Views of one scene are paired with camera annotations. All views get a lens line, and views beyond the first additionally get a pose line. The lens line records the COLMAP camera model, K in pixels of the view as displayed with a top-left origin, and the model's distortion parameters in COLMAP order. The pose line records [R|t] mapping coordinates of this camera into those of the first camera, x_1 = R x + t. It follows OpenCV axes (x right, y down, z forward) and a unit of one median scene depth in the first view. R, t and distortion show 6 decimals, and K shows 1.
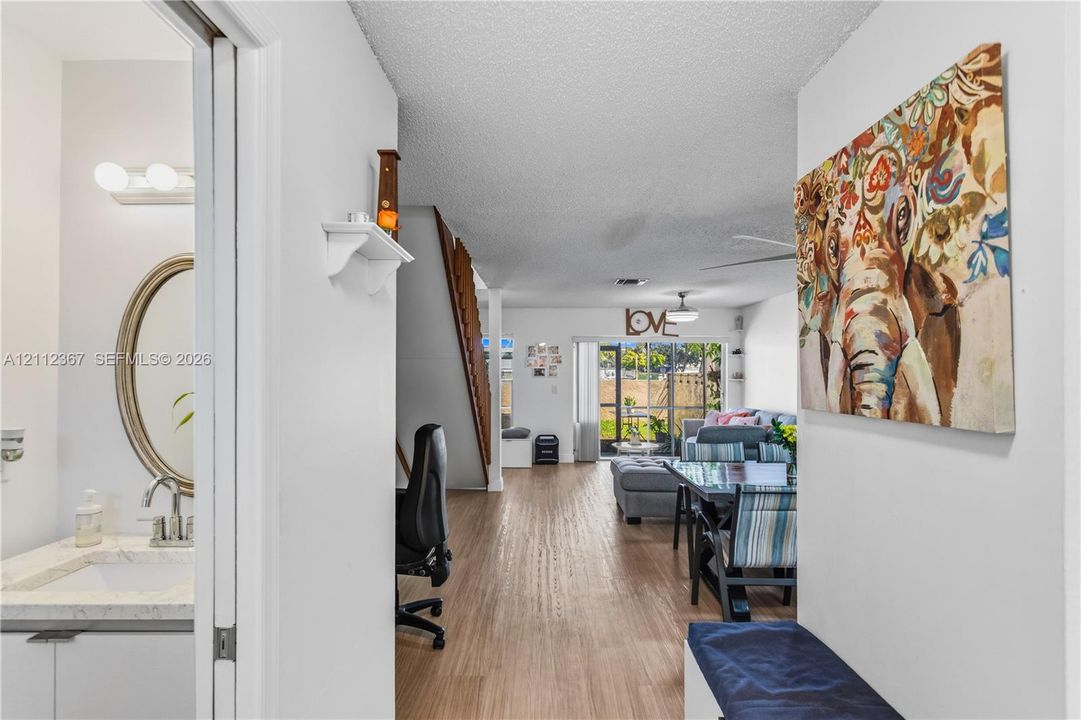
lens RADIAL K [[528.5, 0, 539.7], [0, 528.5, 369.0], [0, 0, 1]] dist [0.005760, 0.000818]
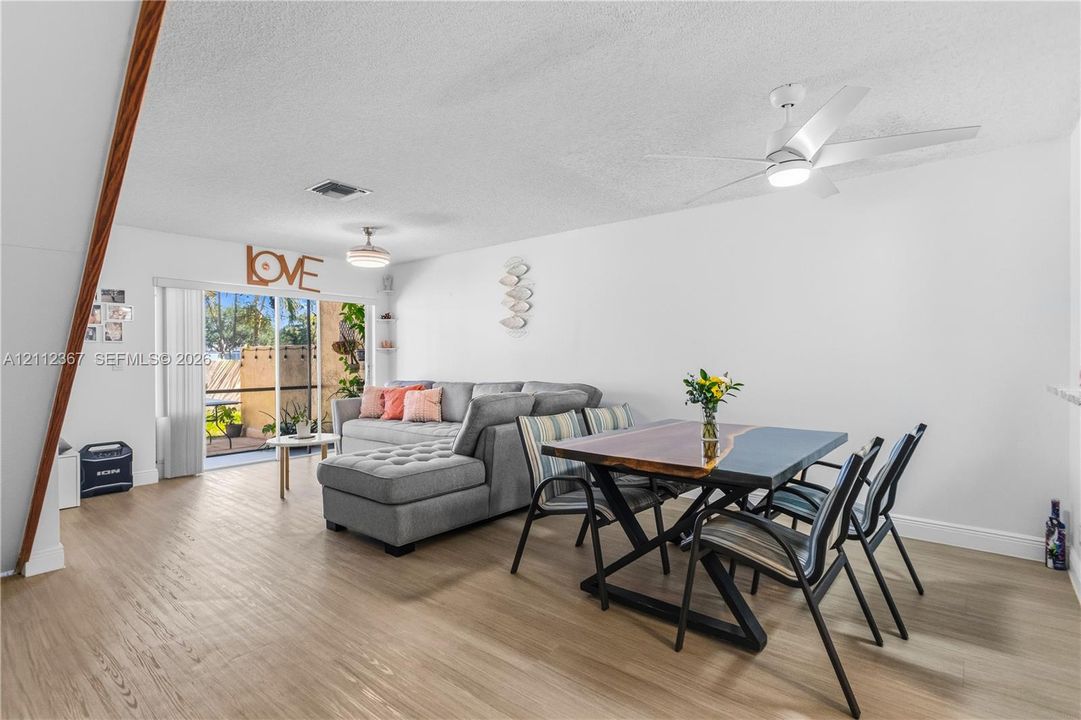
lens RADIAL K [[529.7, 0, 535.0], [0, 529.7, 356.7], [0, 0, 1]] dist [0.003706, 0.000694]
pose [[0.638832, -0.004280, 0.769335, -0.697964], [-0.000661, 0.999981, 0.006113, 0.143831], [-0.769346, -0.004414, 0.638817, 1.447508]]
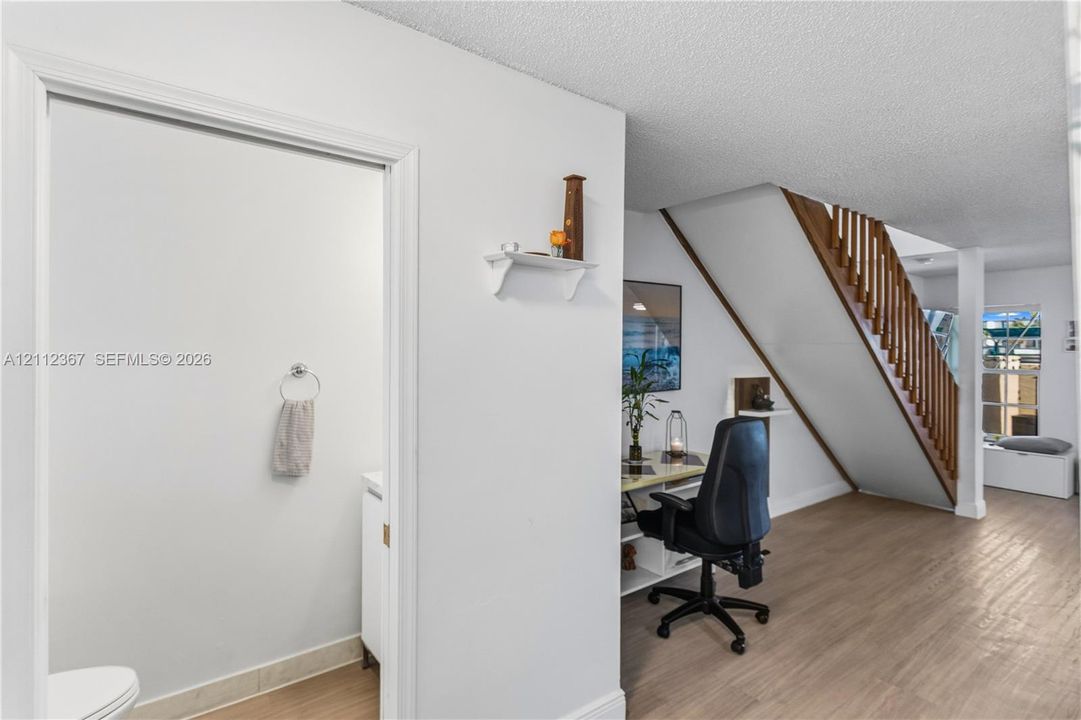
lens RADIAL K [[523.5, 0, 541.5], [0, 523.5, 349.7], [0, 0, 1]] dist [0.001384, 0.000160]
pose [[0.602888, -0.000135, -0.797826, 0.618382], [-0.000232, 1.000000, -0.000344, -0.029862], [0.797826, 0.000392, 0.602888, 0.264969]]
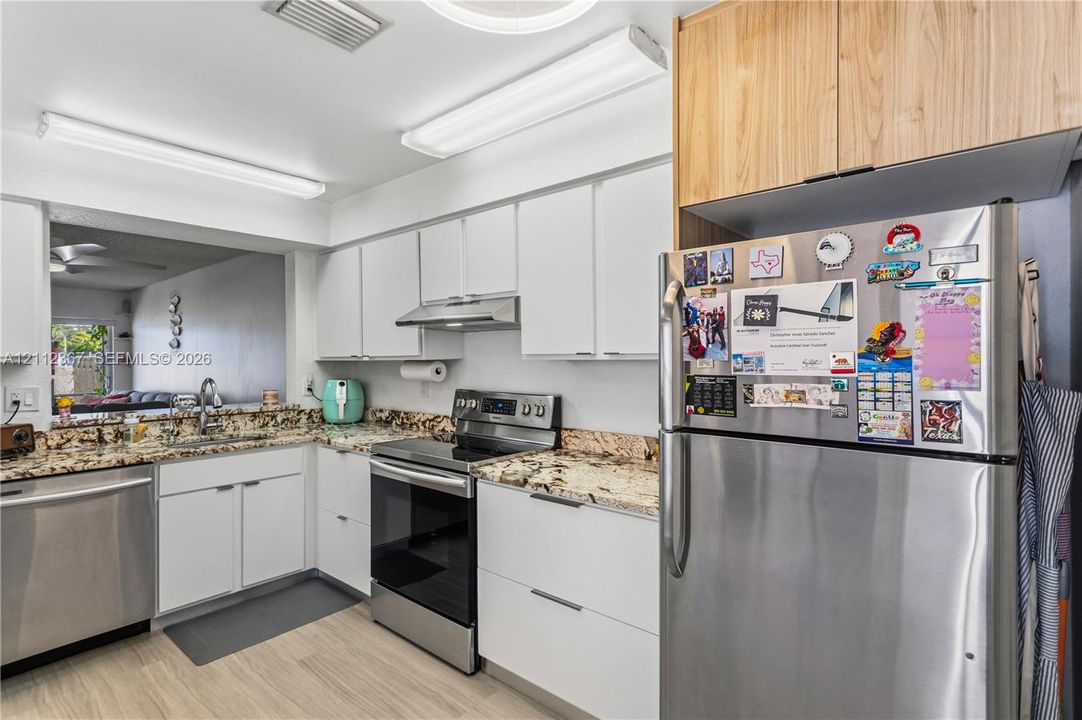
lens RADIAL K [[530.1, 0, 535.5], [0, 530.1, 356.7], [0, 0, 1]] dist [0.003706, 0.000694]
pose [[0.652090, -0.006127, 0.758117, 0.615973], [0.002096, 0.999978, 0.006279, 0.020137], [-0.758139, -0.002506, 0.652088, -1.304130]]
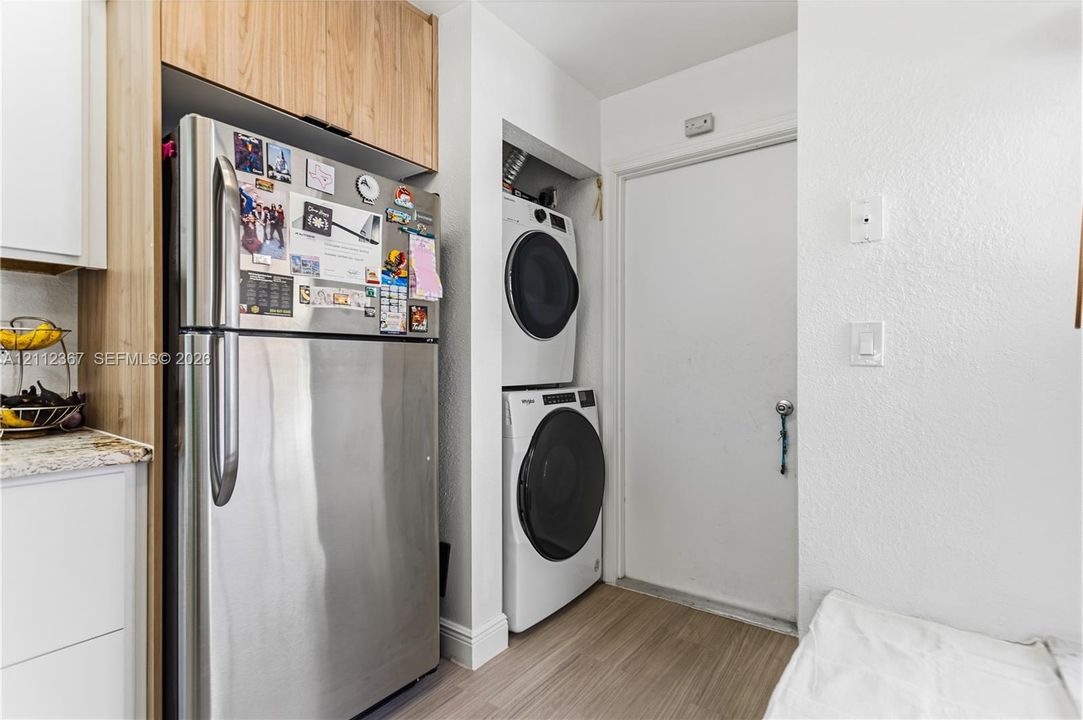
lens RADIAL K [[526.0, 0, 536.1], [0, 526.0, 364.8], [0, 0, 1]] dist [0.004621, 0.000555]
pose [[-0.806979, -0.003423, 0.590570, 0.636224], [-0.005674, 0.999982, -0.001957, 0.203671], [-0.590552, -0.004930, -0.806984, -0.521613]]
